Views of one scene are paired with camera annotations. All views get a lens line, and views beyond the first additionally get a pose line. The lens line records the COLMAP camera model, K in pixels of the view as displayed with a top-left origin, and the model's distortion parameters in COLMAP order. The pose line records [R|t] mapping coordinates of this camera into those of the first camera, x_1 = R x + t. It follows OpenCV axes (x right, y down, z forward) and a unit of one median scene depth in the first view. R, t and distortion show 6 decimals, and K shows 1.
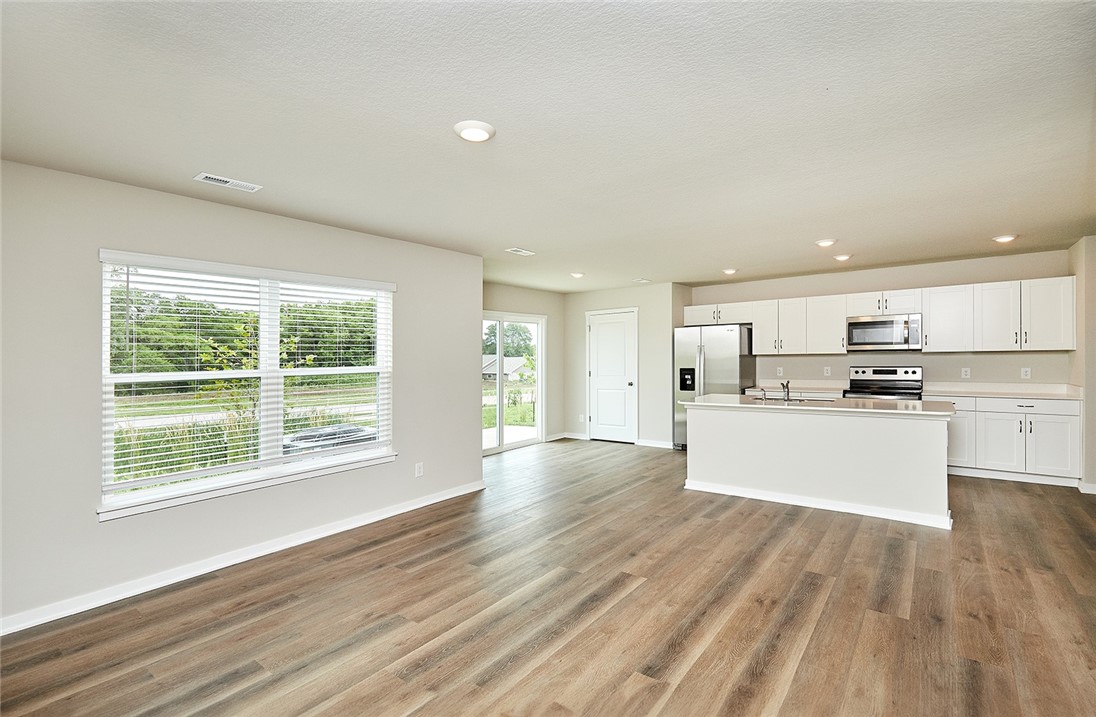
lens RADIAL K [[493.0, 0, 529.2], [0, 493.0, 361.6], [0, 0, 1]] dist [-0.000060, -0.000054]
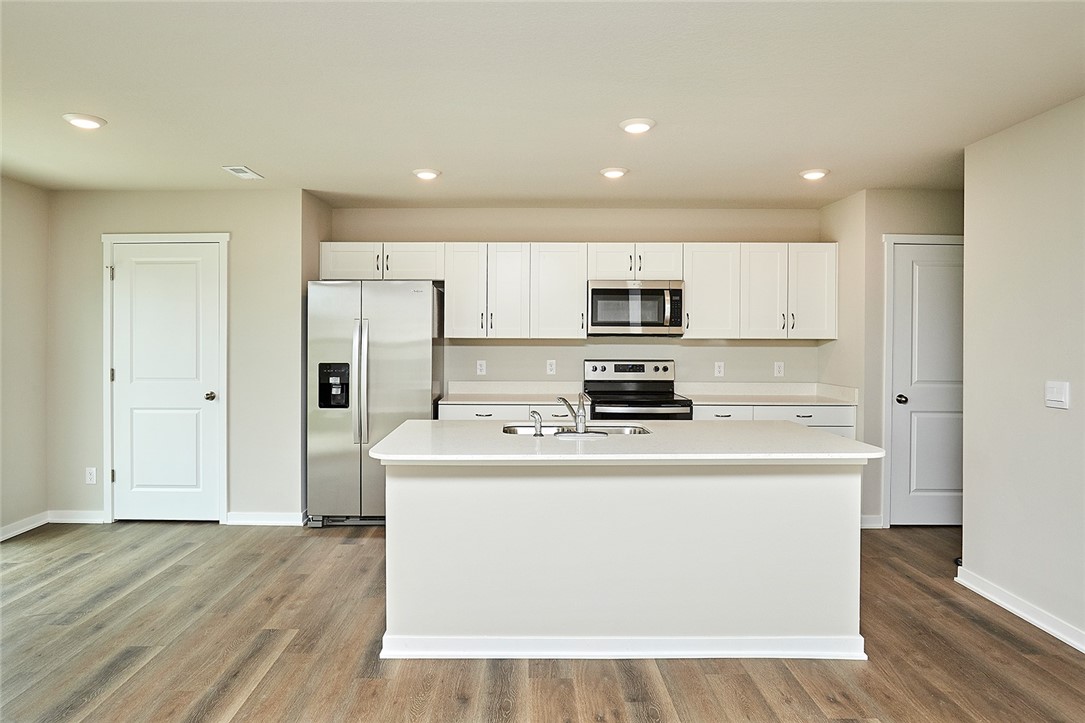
lens RADIAL K [[660.9, 0, 487.8], [0, 660.9, 353.4], [0, 0, 1]] dist [-0.044188, 0.019998]
pose [[0.792373, 0.002565, 0.610032, 0.060148], [-0.010339, 0.999904, 0.009224, -0.006975], [-0.609950, -0.013616, 0.792323, 0.620131]]
